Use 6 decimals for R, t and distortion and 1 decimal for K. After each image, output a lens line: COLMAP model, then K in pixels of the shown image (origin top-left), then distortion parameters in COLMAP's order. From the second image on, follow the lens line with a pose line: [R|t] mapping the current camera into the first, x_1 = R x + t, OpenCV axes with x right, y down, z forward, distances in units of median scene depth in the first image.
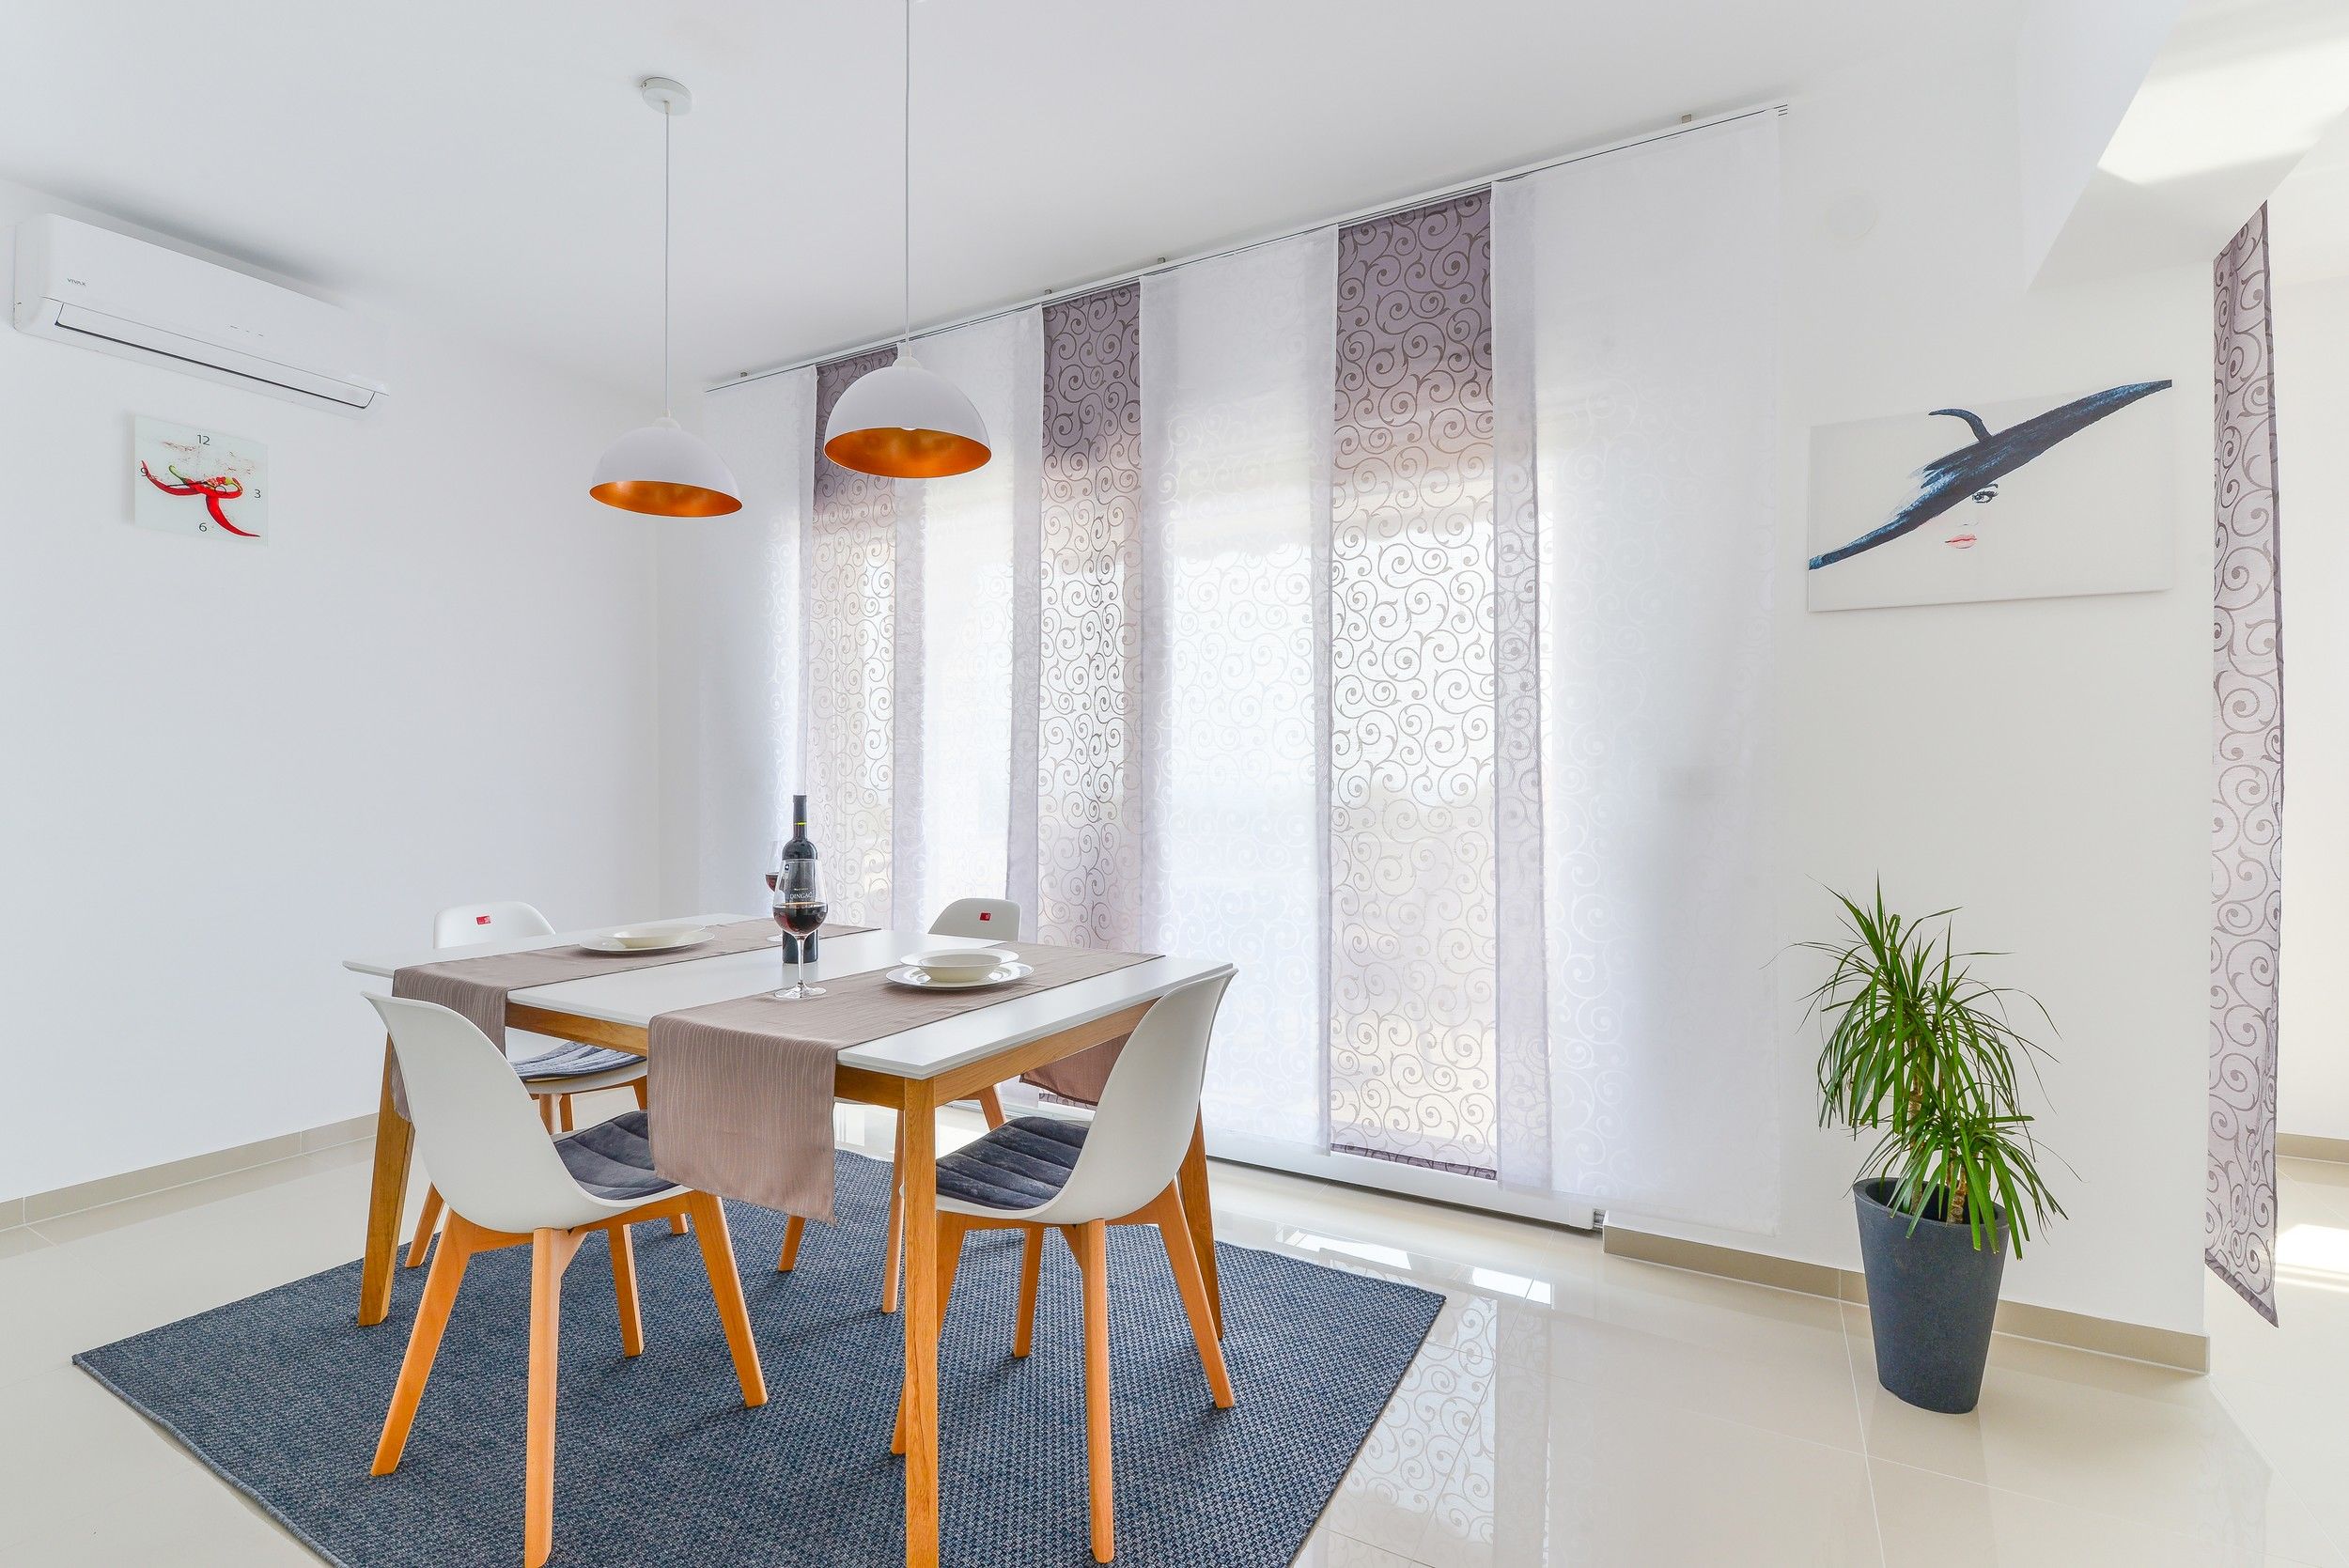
lens RADIAL K [[1050.5, 0, 1178.6], [0, 1050.5, 785.7], [0, 0, 1]] dist [0.007729, -0.013388]
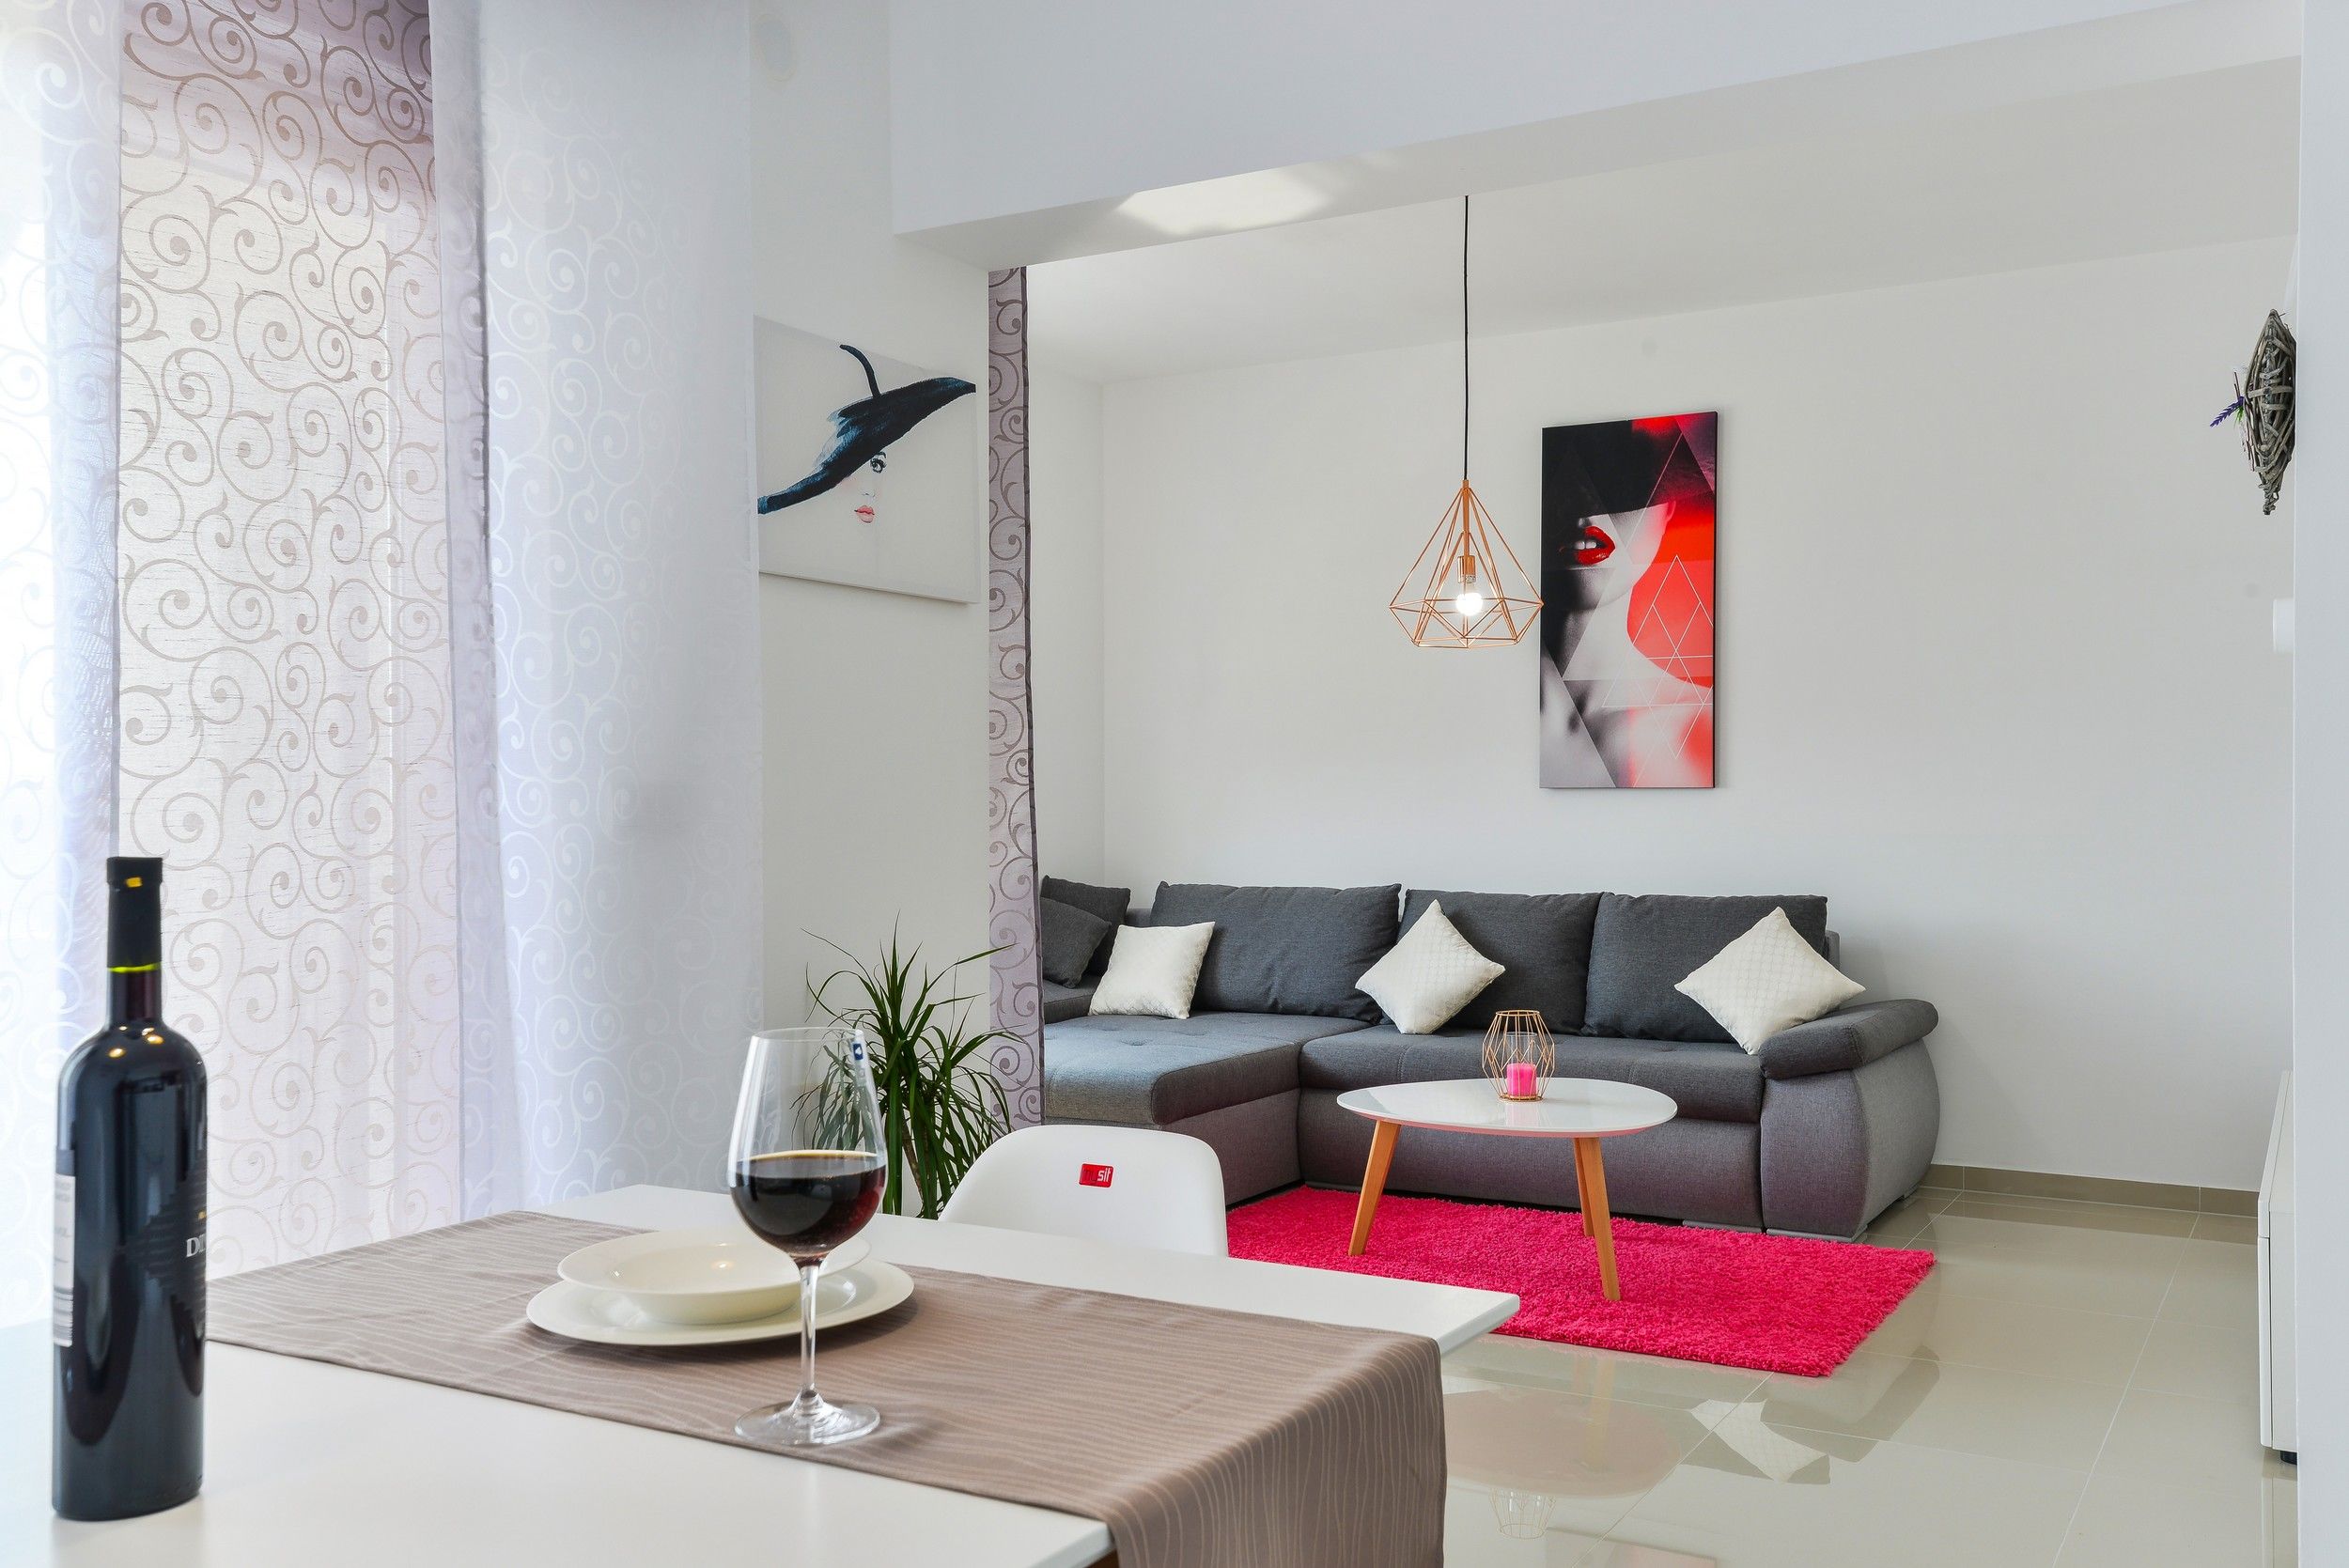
lens RADIAL K [[2057.3, 0, 1166.1], [0, 2057.3, 817.5], [0, 0, 1]] dist [0.069513, -0.084870]
pose [[0.015753, -0.007999, 0.999844, -0.723912], [0.006116, 0.999950, 0.007903, -0.003632], [-0.999857, 0.005990, 0.015801, 0.607914]]
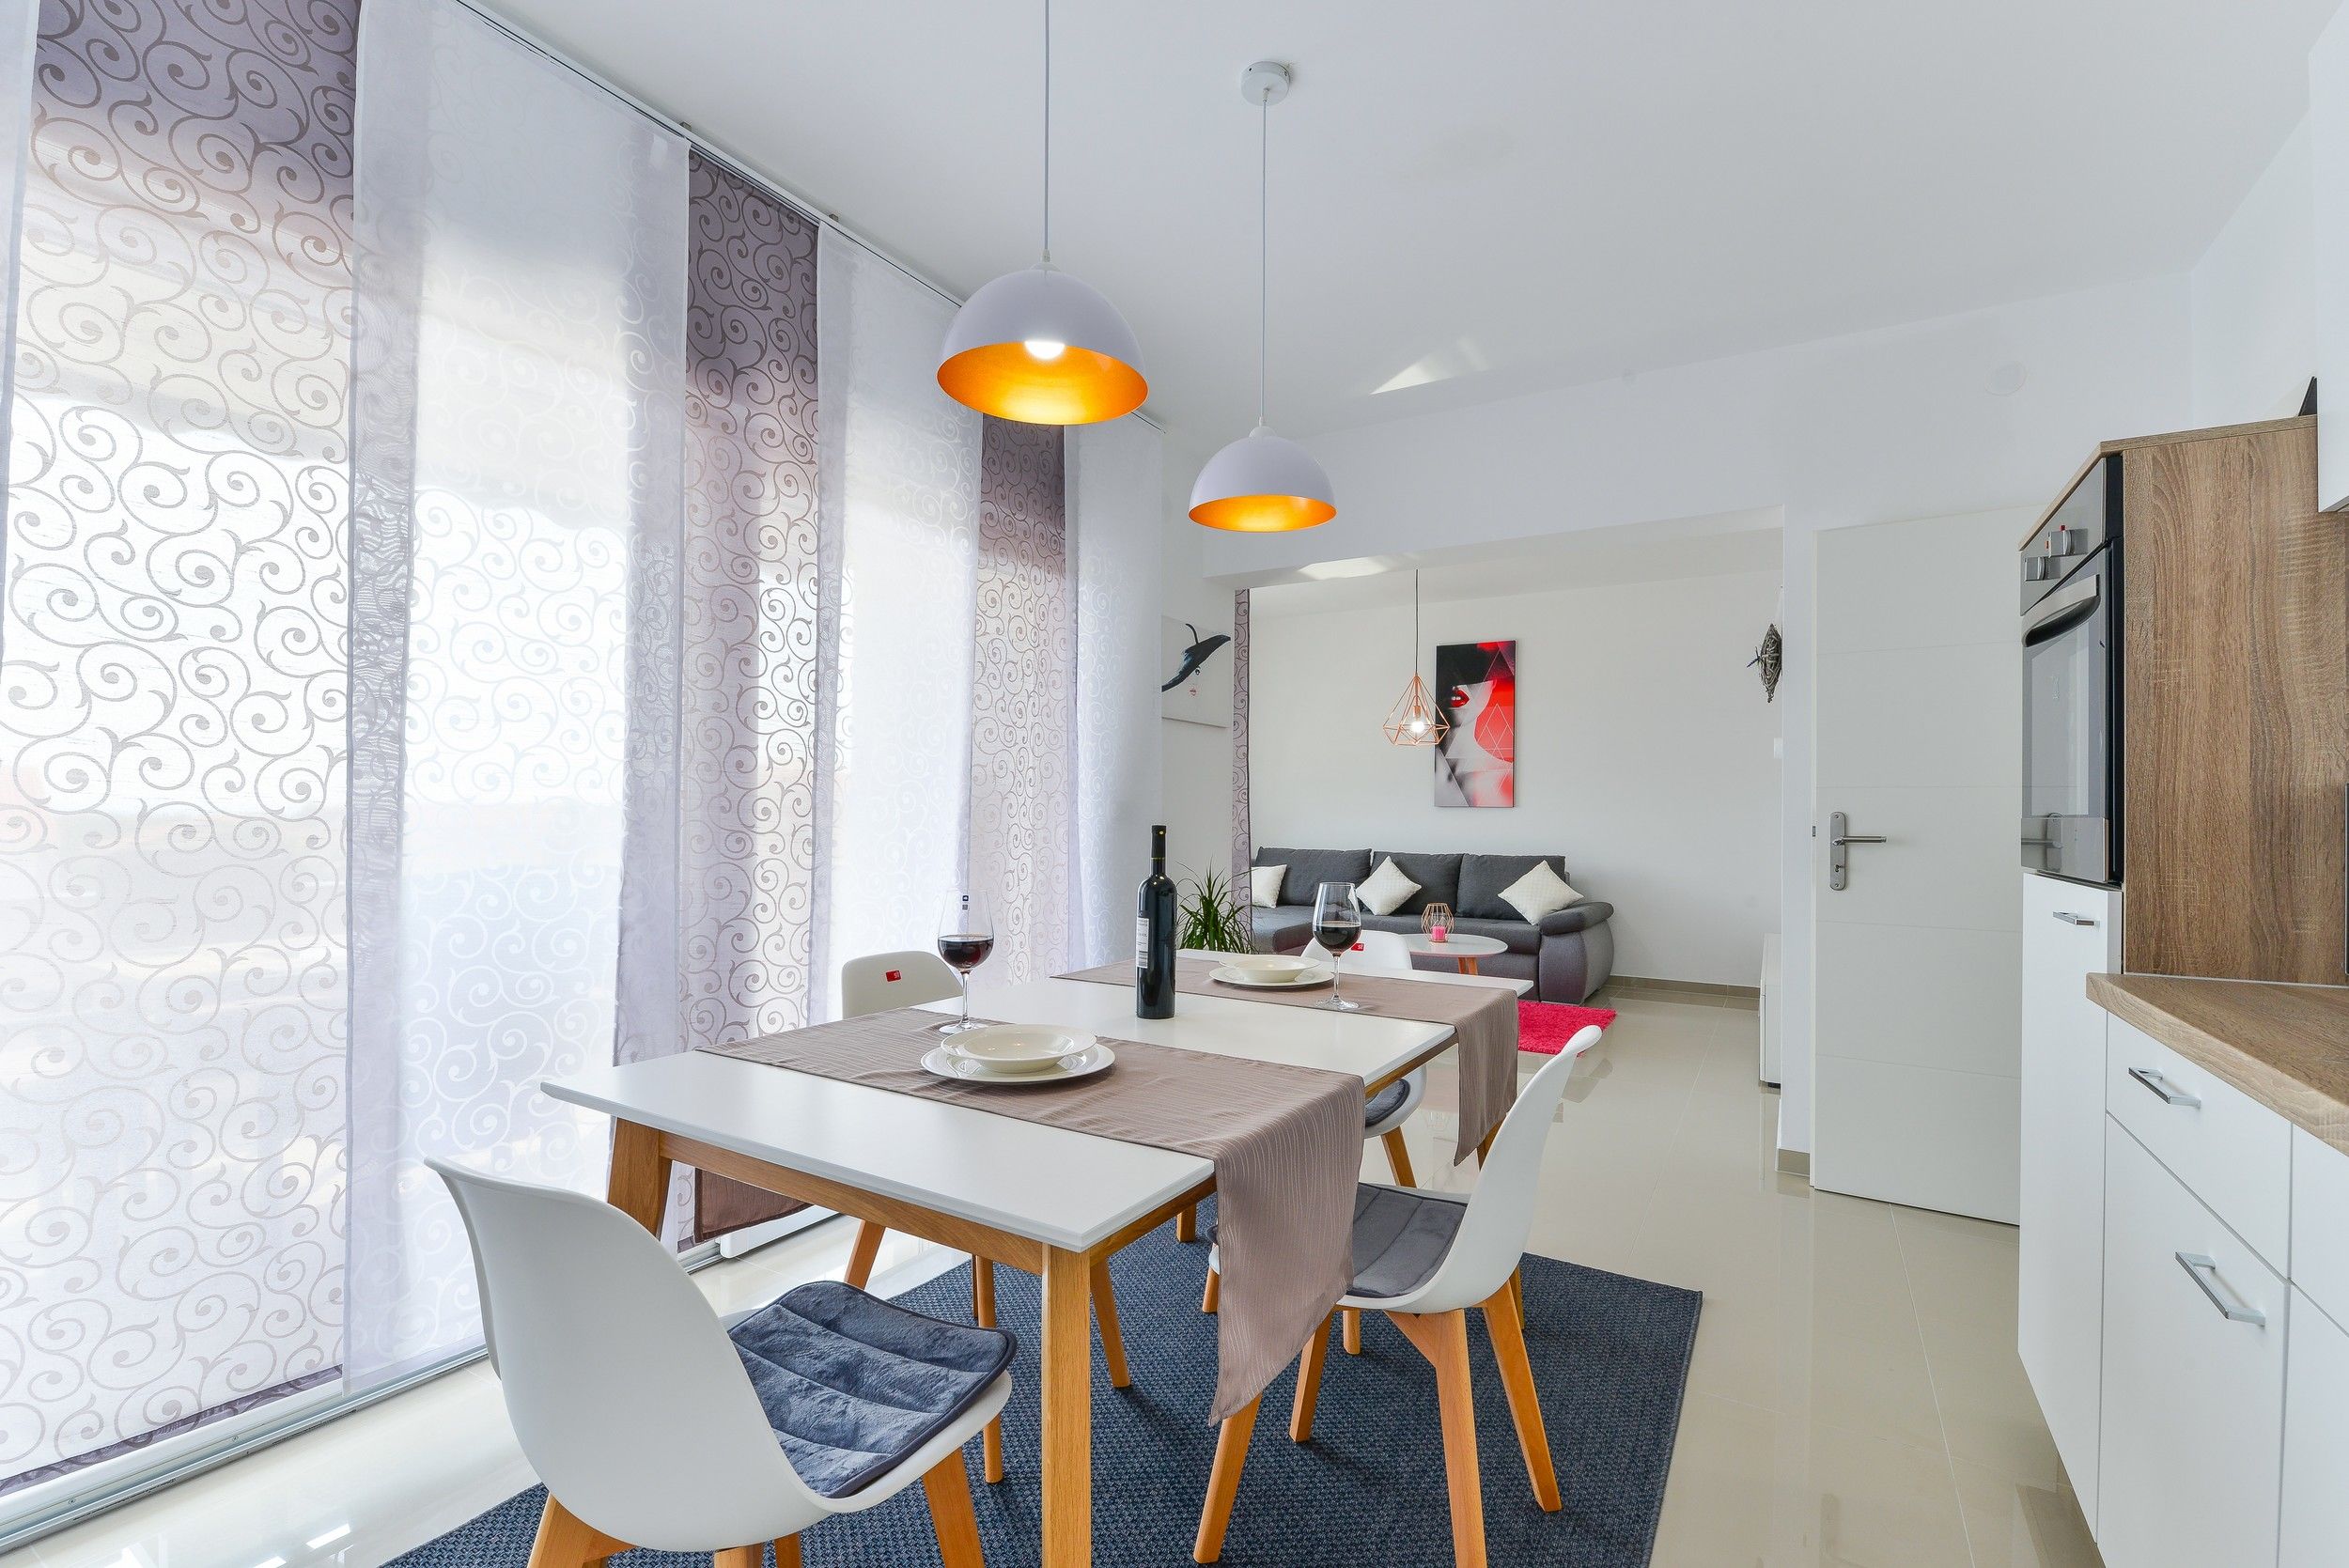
lens RADIAL K [[1028.0, 0, 1184.8], [0, 1028.0, 798.8], [0, 0, 1]] dist [-0.002330, -0.000407]
pose [[0.028625, 0.010768, 0.999532, -1.014457], [-0.005755, 0.999927, -0.010607, -0.004161], [-0.999574, -0.005449, 0.028685, 0.789003]]
